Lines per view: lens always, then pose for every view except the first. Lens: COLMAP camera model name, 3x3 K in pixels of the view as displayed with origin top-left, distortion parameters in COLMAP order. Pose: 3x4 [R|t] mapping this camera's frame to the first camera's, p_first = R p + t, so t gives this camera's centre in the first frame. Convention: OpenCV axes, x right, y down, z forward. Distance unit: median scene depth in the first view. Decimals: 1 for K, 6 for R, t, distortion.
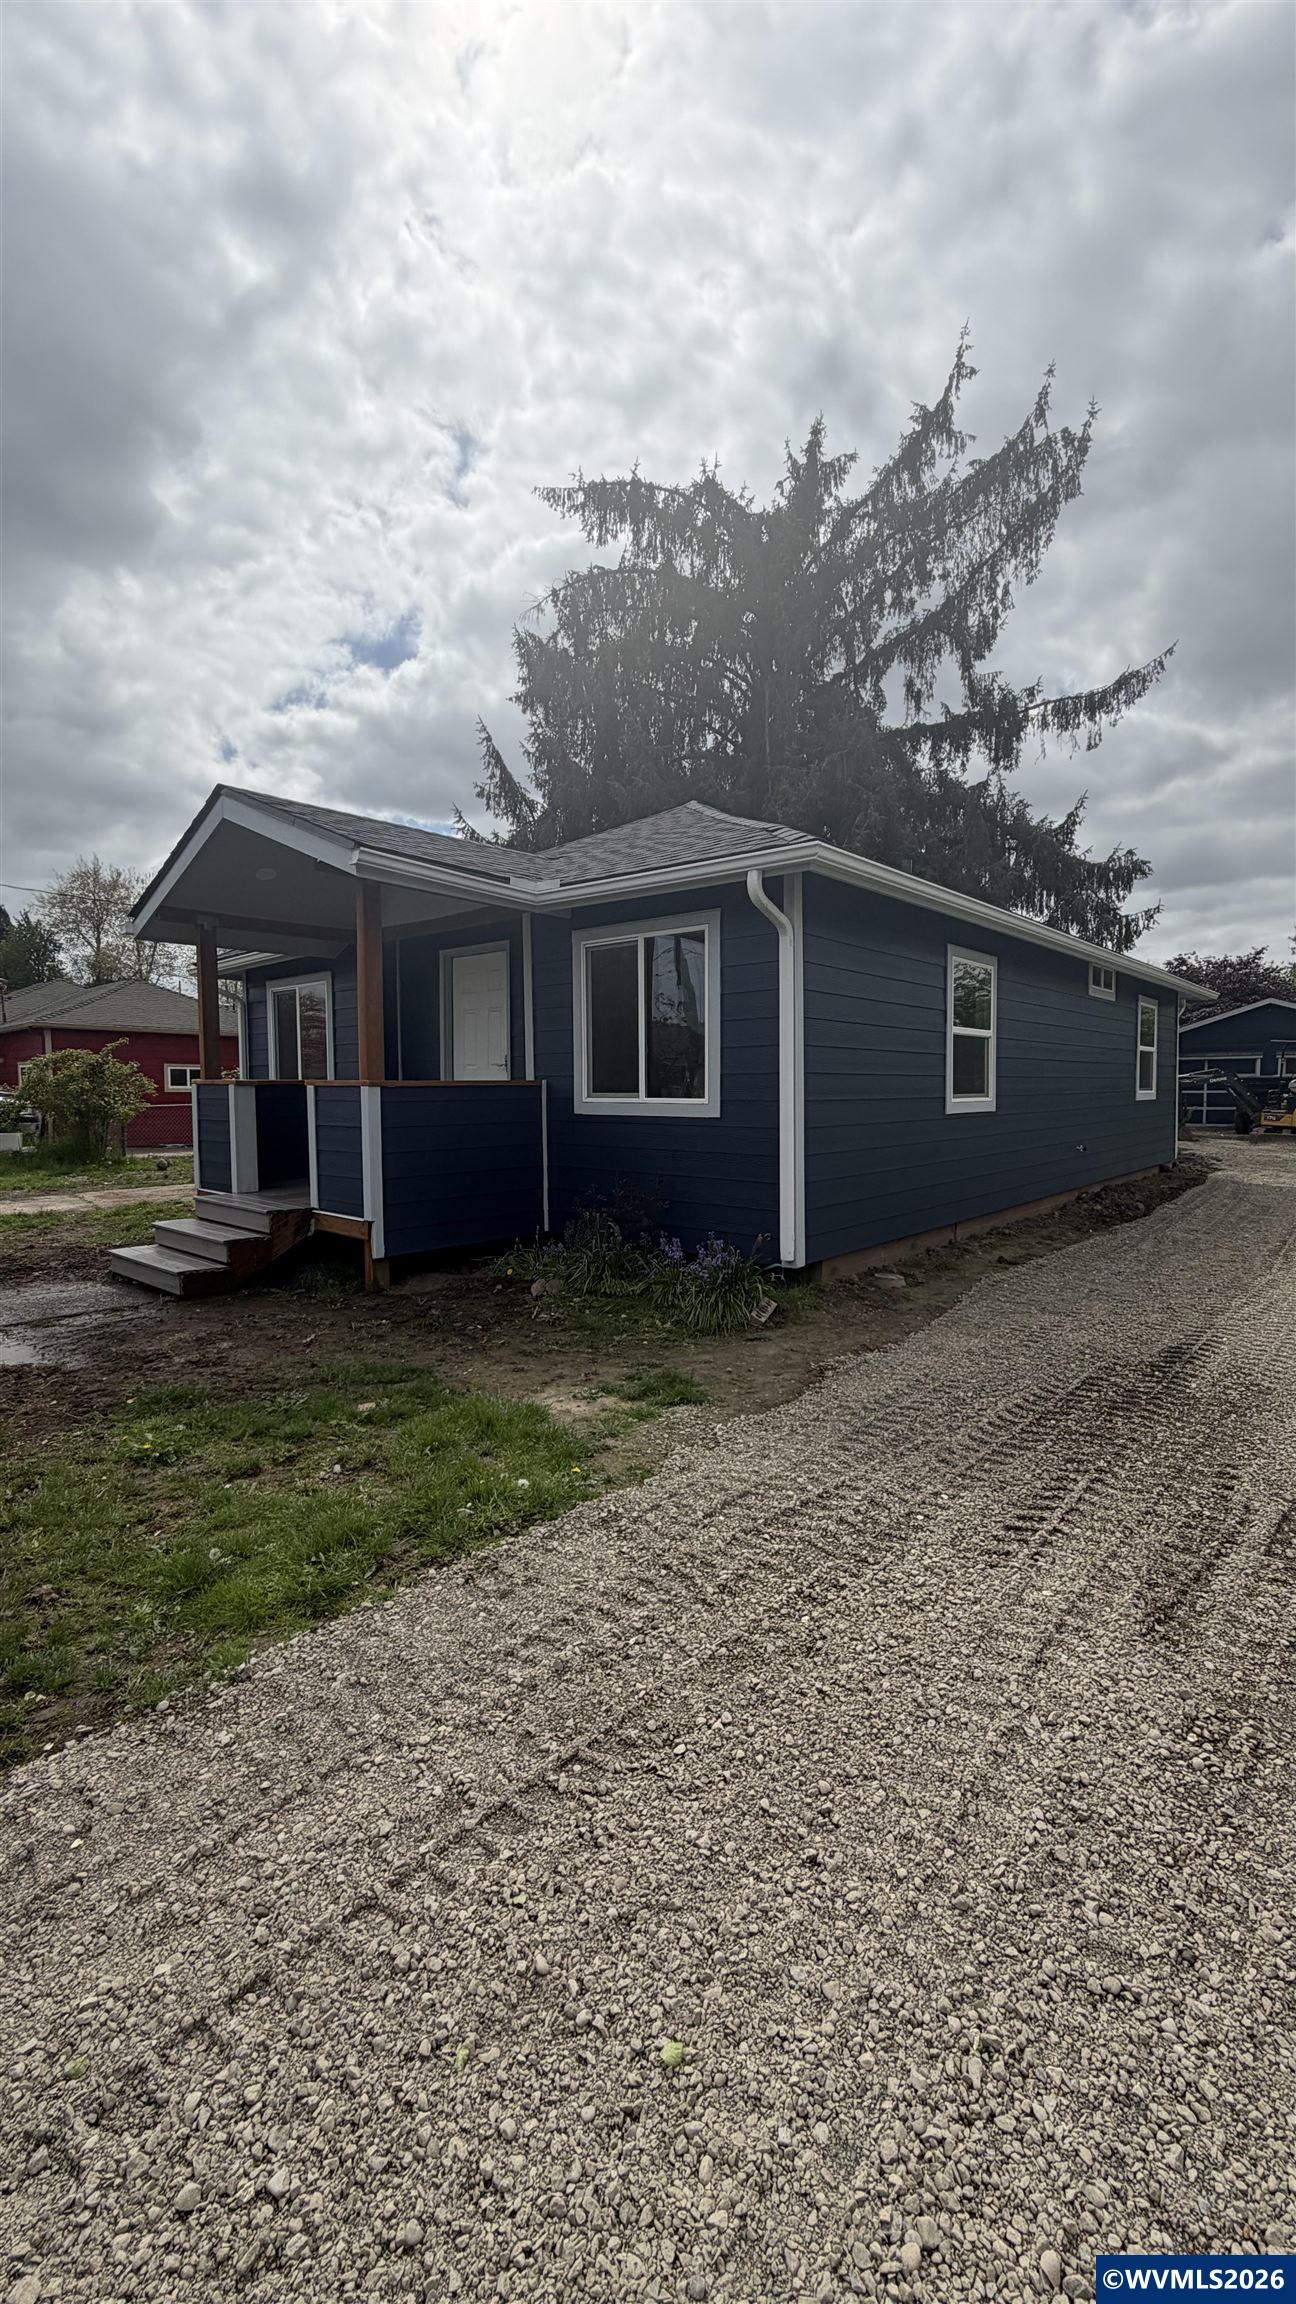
lens RADIAL K [[916.1, 0, 648.0], [0, 916.1, 1152.0], [0, 0, 1]] dist [0.001760, -0.000121]
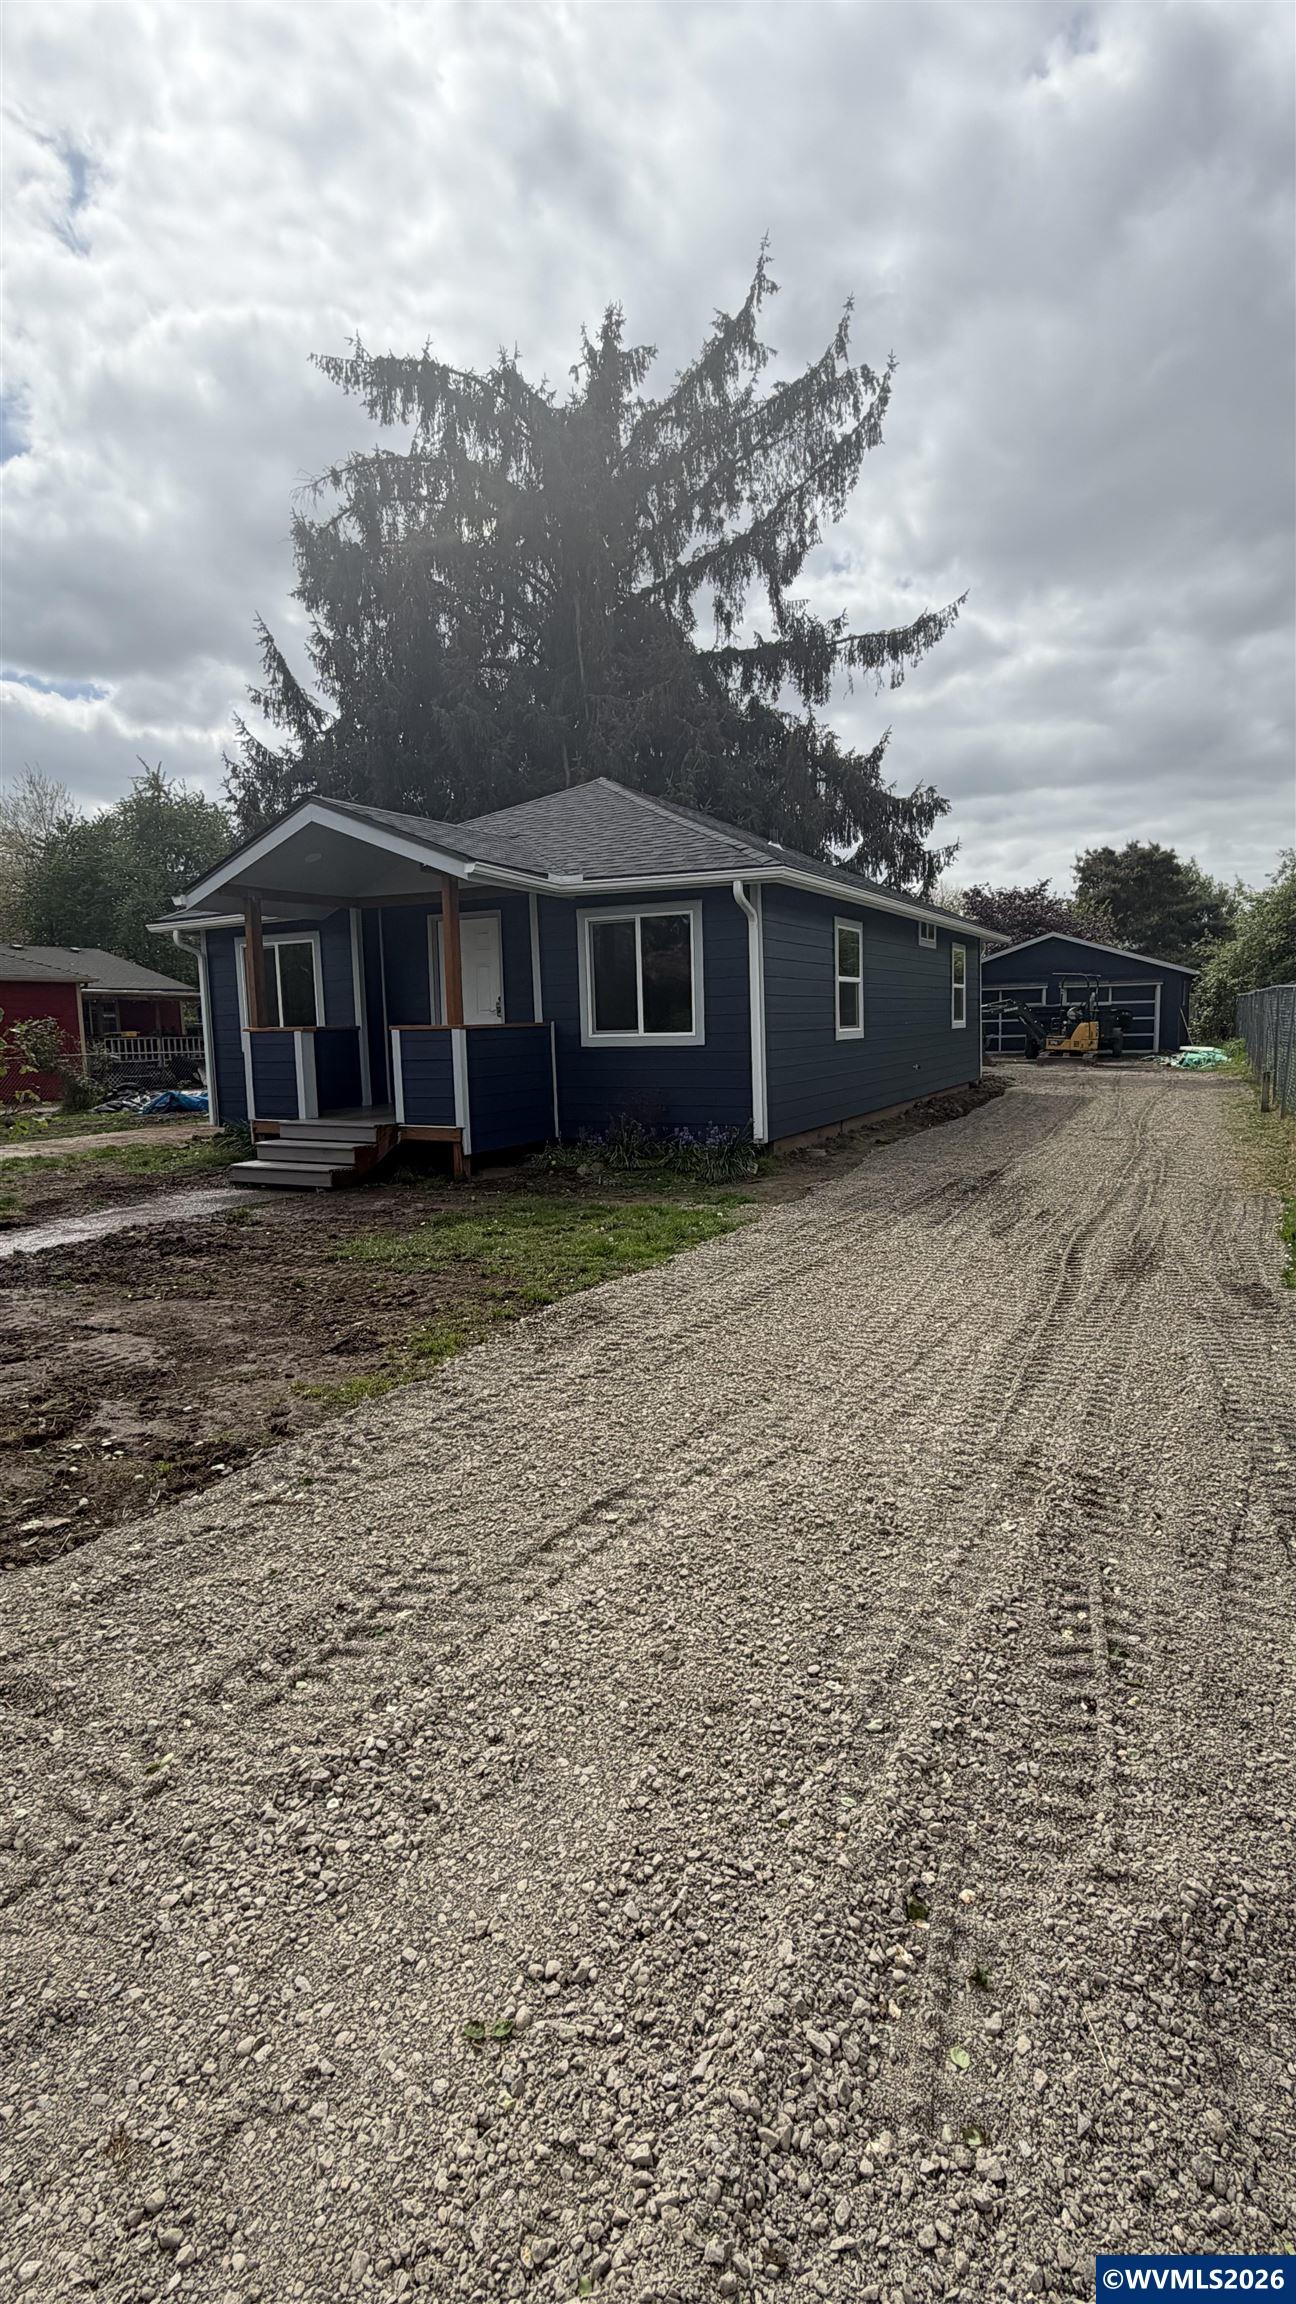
lens RADIAL K [[1066.9, 0, 648.9], [0, 1066.9, 1167.3], [0, 0, 1]] dist [-0.001618, 0.000316]
pose [[0.973120, -0.052374, 0.224263, -0.077517], [0.038752, 0.997151, 0.064722, 0.008318], [-0.227014, -0.054292, 0.972377, -0.123503]]
